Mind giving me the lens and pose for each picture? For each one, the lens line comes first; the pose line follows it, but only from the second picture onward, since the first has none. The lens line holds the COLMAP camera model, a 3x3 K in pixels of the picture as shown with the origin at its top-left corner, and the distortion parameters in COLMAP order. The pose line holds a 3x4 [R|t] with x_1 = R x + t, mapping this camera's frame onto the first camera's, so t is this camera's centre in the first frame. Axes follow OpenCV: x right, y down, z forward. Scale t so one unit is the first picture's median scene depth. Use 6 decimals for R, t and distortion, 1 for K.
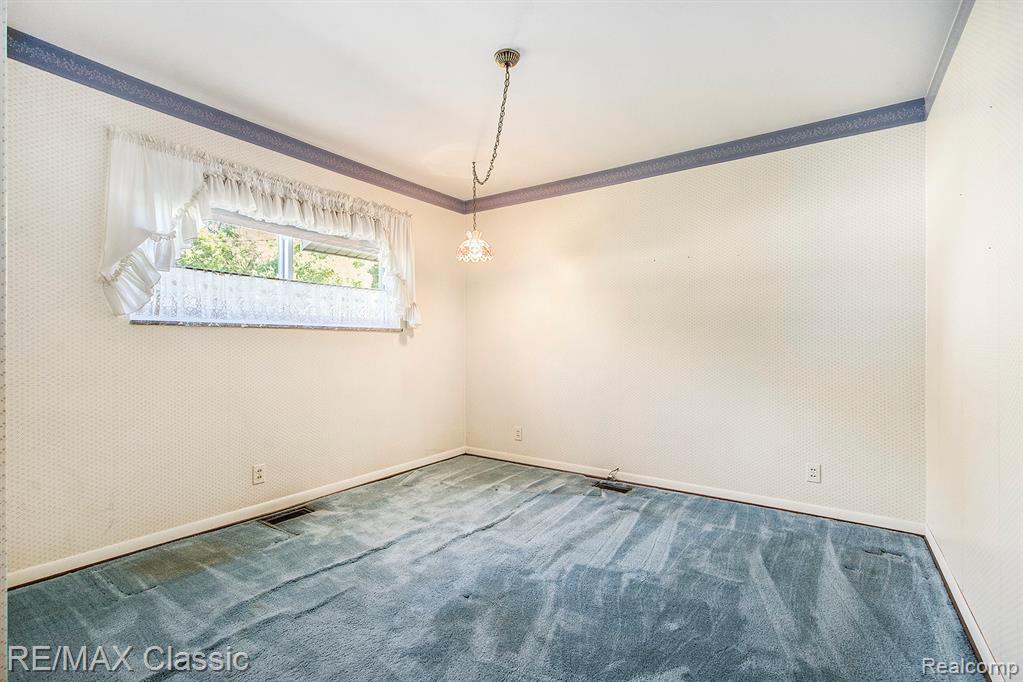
lens RADIAL K [[470.0, 0, 504.0], [0, 470.0, 332.4], [0, 0, 1]] dist [0.002224, 0.001297]
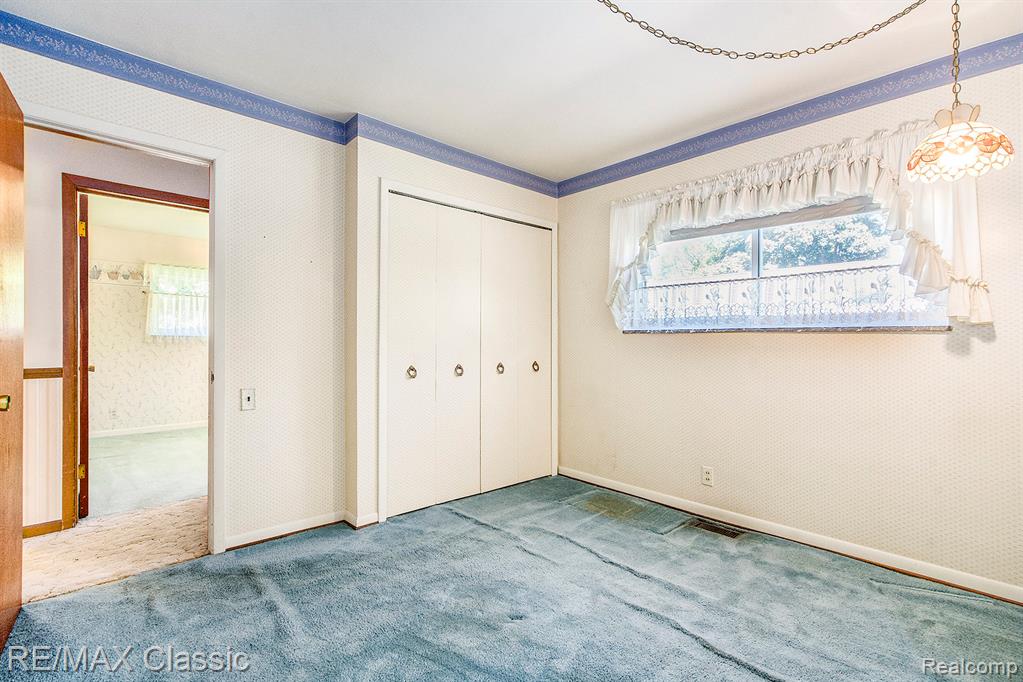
lens RADIAL K [[470.0, 0, 518.2], [0, 470.0, 347.1], [0, 0, 1]] dist [0.002224, 0.001297]
pose [[-0.192847, 0.001851, -0.981227, 0.563876], [0.007082, 0.999975, 0.000495, 0.018309], [0.981203, -0.006854, -0.192855, 0.804511]]
